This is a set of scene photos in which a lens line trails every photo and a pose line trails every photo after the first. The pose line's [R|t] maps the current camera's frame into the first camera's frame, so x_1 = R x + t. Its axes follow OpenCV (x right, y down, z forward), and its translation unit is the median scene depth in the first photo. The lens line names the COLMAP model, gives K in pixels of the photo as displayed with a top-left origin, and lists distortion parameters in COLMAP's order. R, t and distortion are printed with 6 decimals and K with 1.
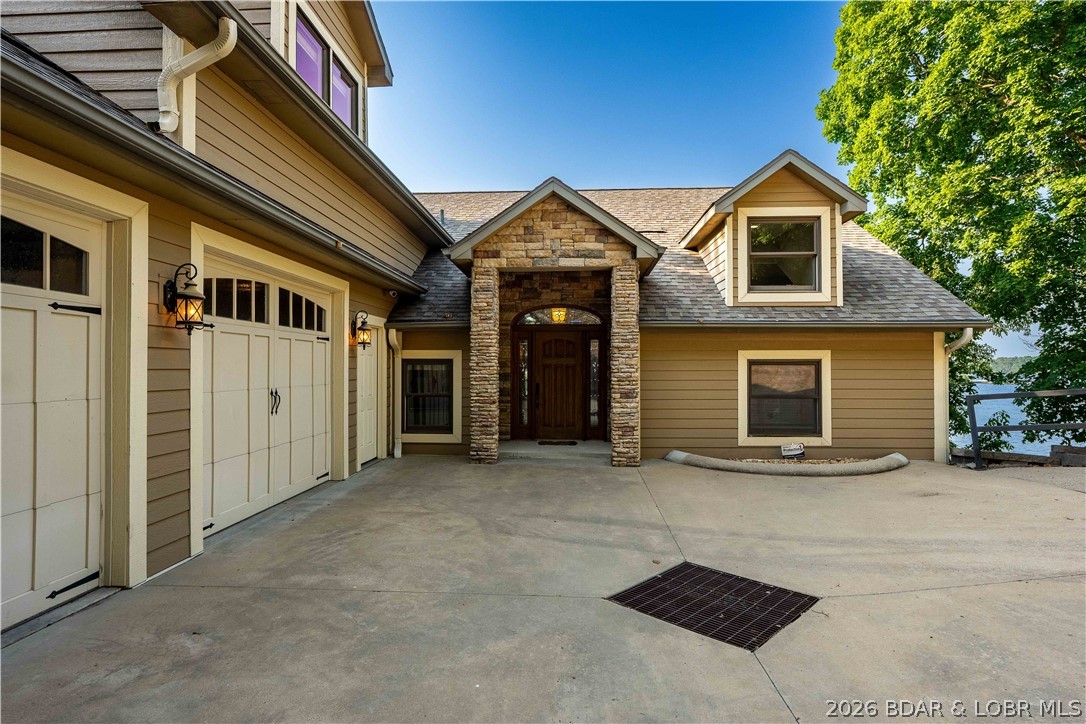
lens RADIAL K [[547.4, 0, 540.9], [0, 547.4, 362.3], [0, 0, 1]] dist [-0.001926, 0.000663]
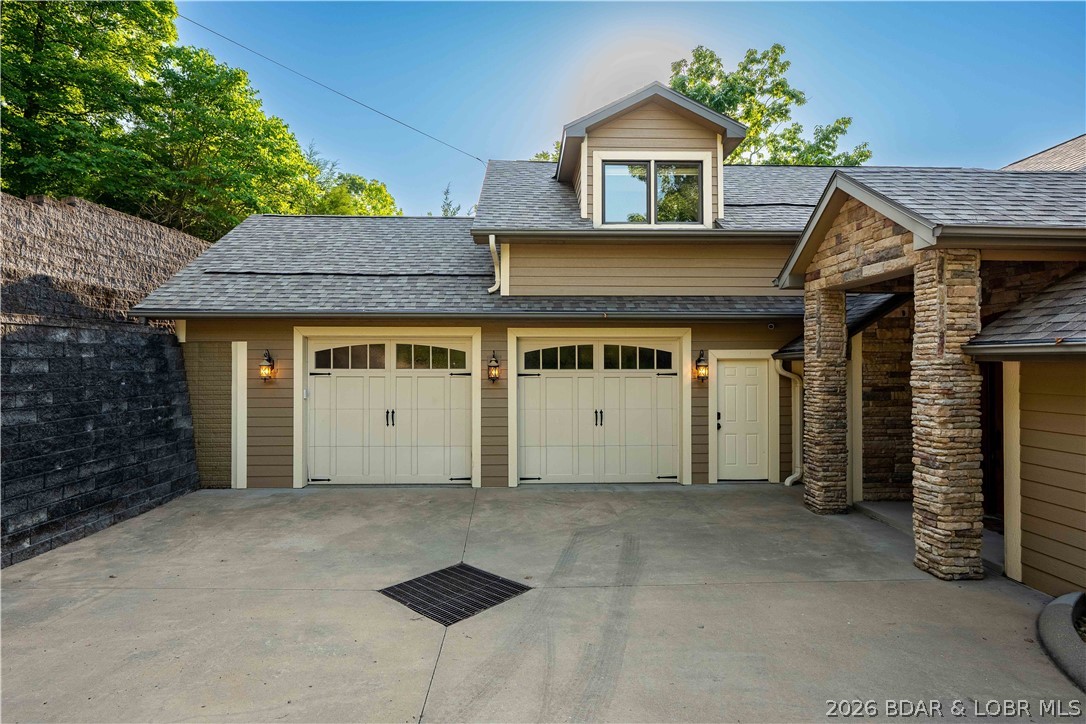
lens RADIAL K [[547.4, 0, 540.9], [0, 547.4, 362.3], [0, 0, 1]] dist [-0.001926, 0.000663]
pose [[0.080015, -0.004218, -0.996785, 1.282532], [0.011155, 0.999932, -0.003336, -0.101738], [0.996731, -0.010852, 0.080057, 0.832896]]
